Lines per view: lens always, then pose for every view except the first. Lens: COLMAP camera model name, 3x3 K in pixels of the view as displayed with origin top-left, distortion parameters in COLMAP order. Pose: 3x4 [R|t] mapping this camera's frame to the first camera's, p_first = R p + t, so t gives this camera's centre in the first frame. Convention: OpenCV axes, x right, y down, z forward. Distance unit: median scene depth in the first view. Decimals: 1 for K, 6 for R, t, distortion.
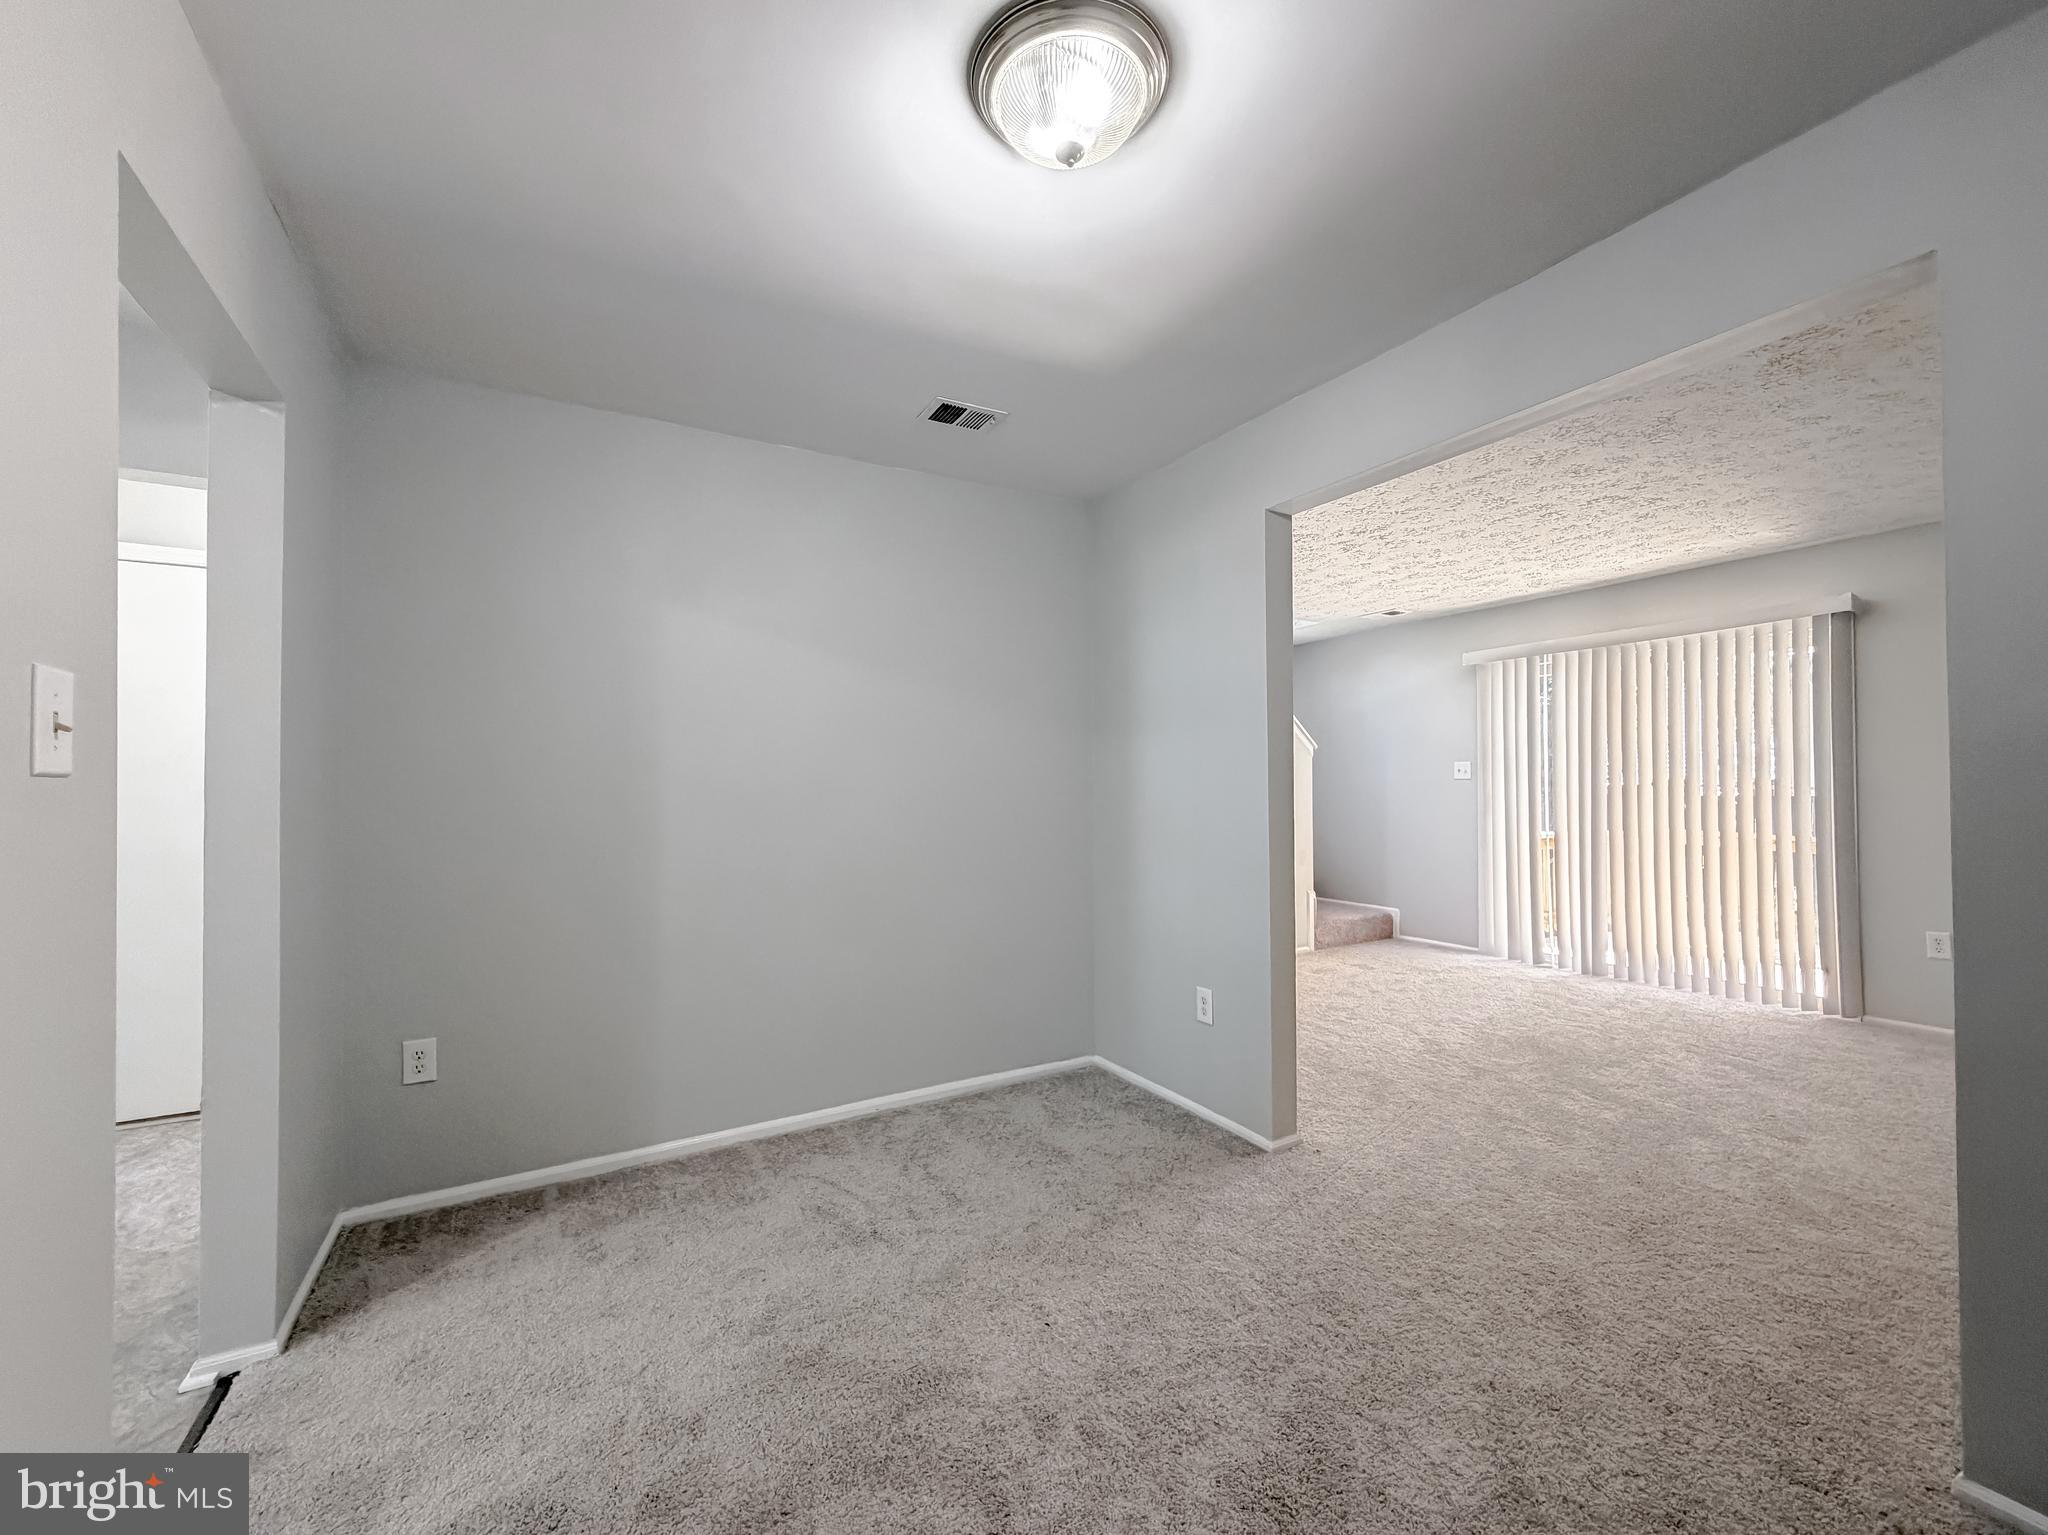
lens RADIAL K [[836.7, 0, 1029.6], [0, 836.7, 777.2], [0, 0, 1]] dist [-0.000391, 0.000269]
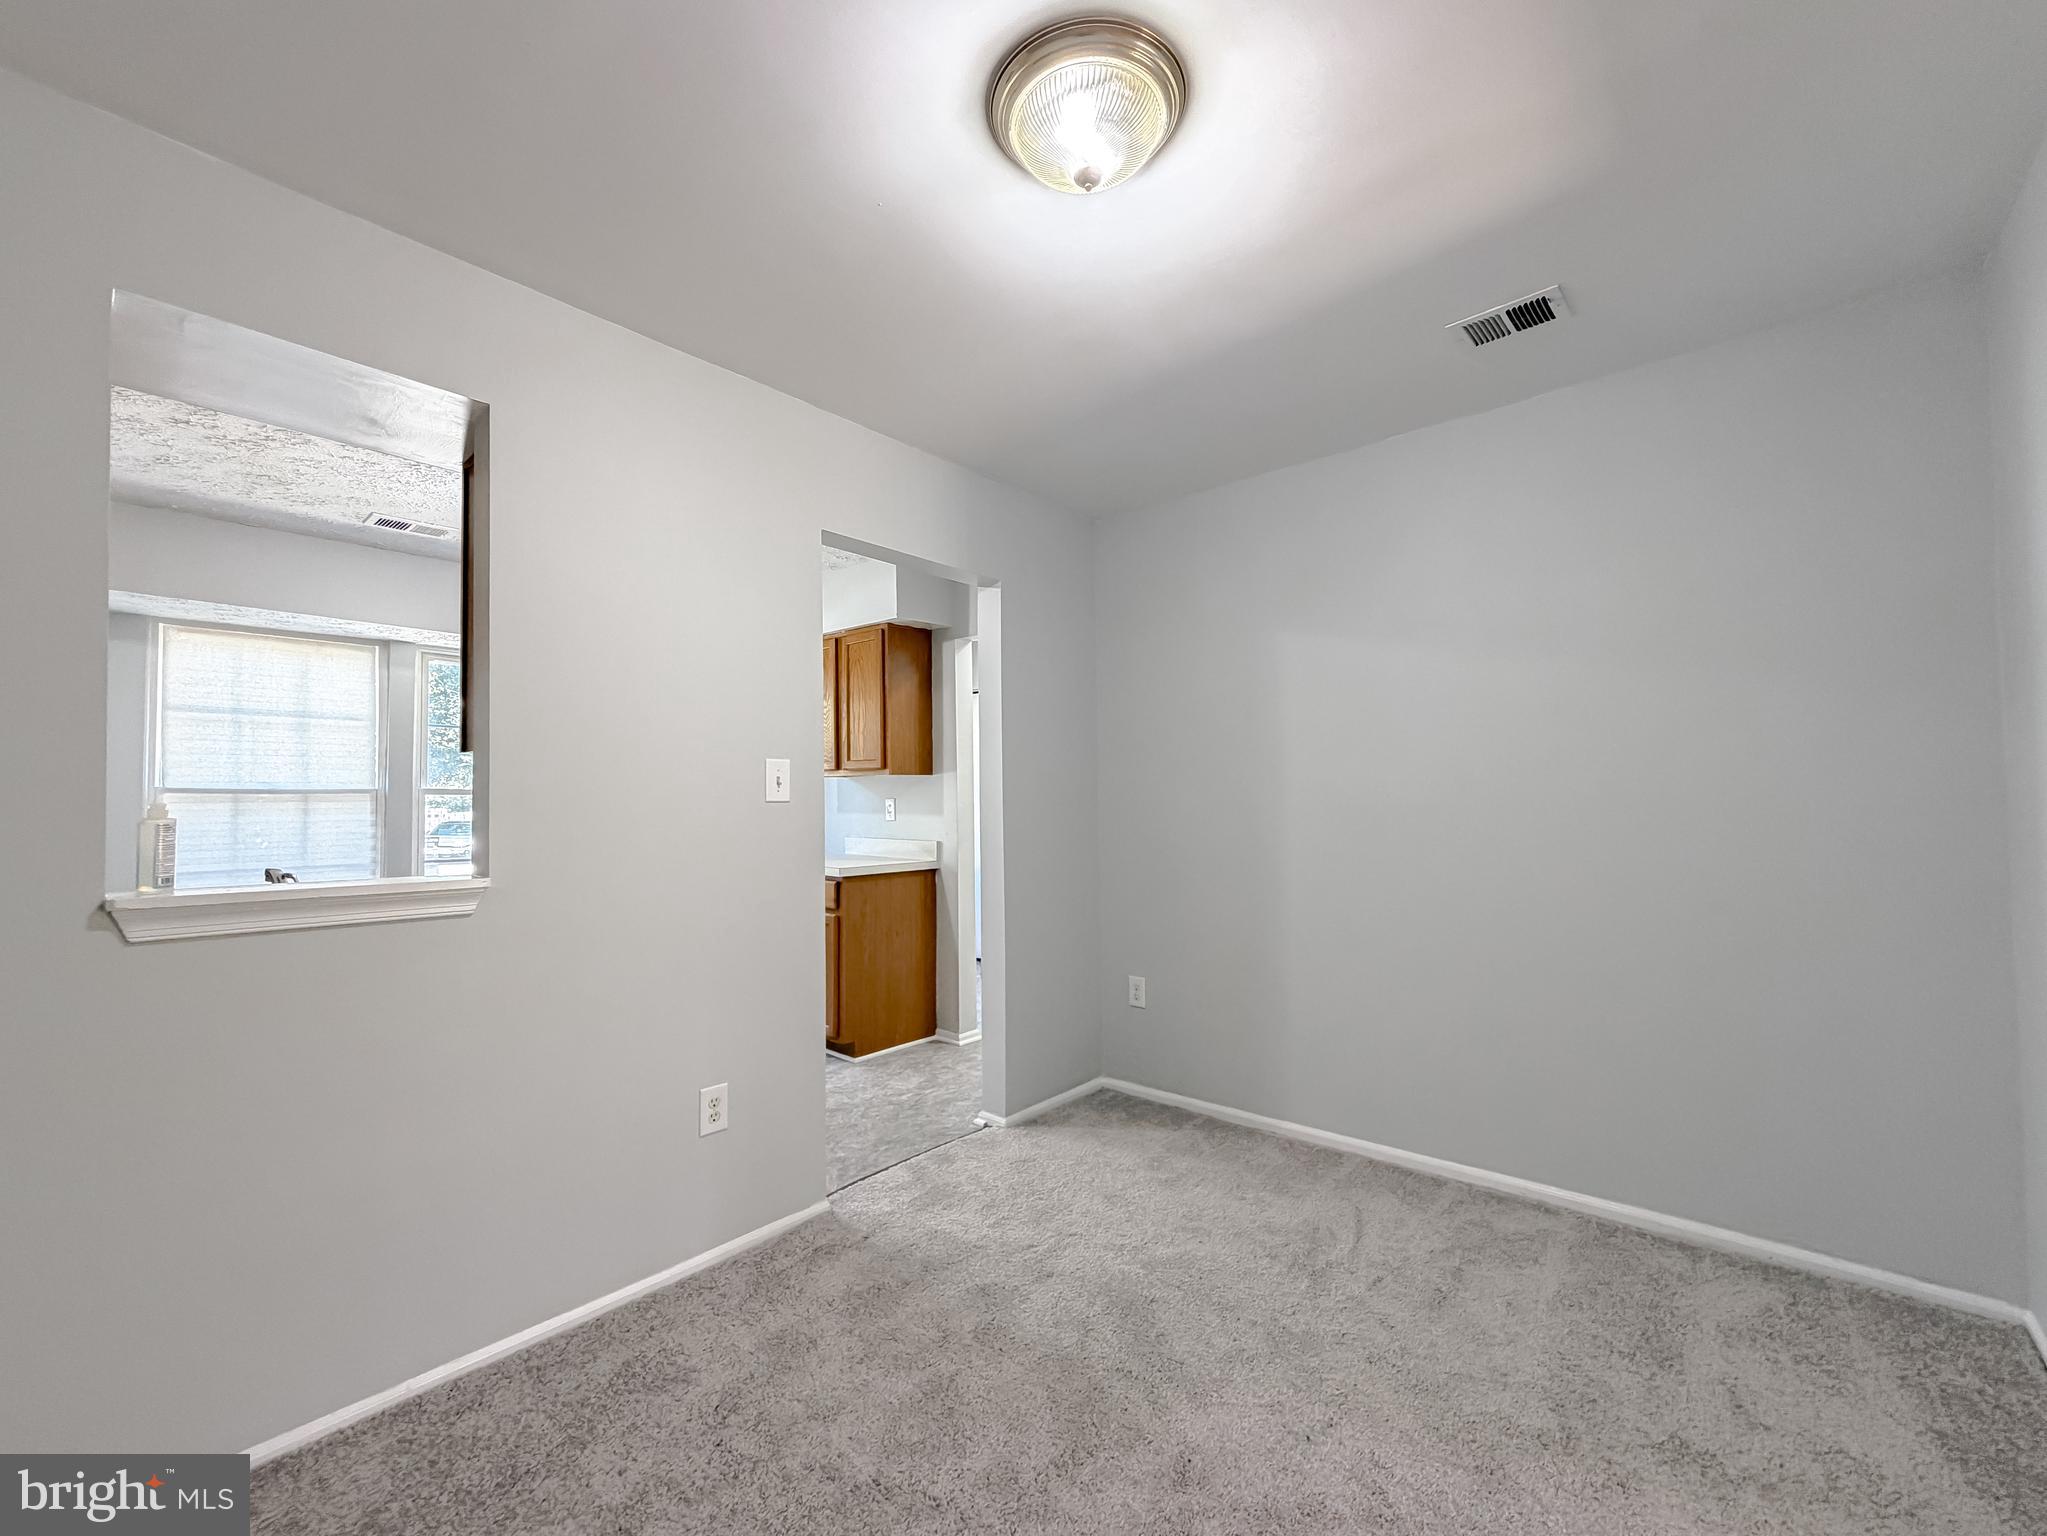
lens RADIAL K [[836.3, 0, 1021.5], [0, 836.3, 773.1], [0, 0, 1]] dist [-0.000391, 0.000269]
pose [[0.310691, -0.031104, -0.950002, 0.586683], [0.019555, 0.999462, -0.026328, -0.004787], [0.950310, -0.010397, 0.311132, 0.357839]]
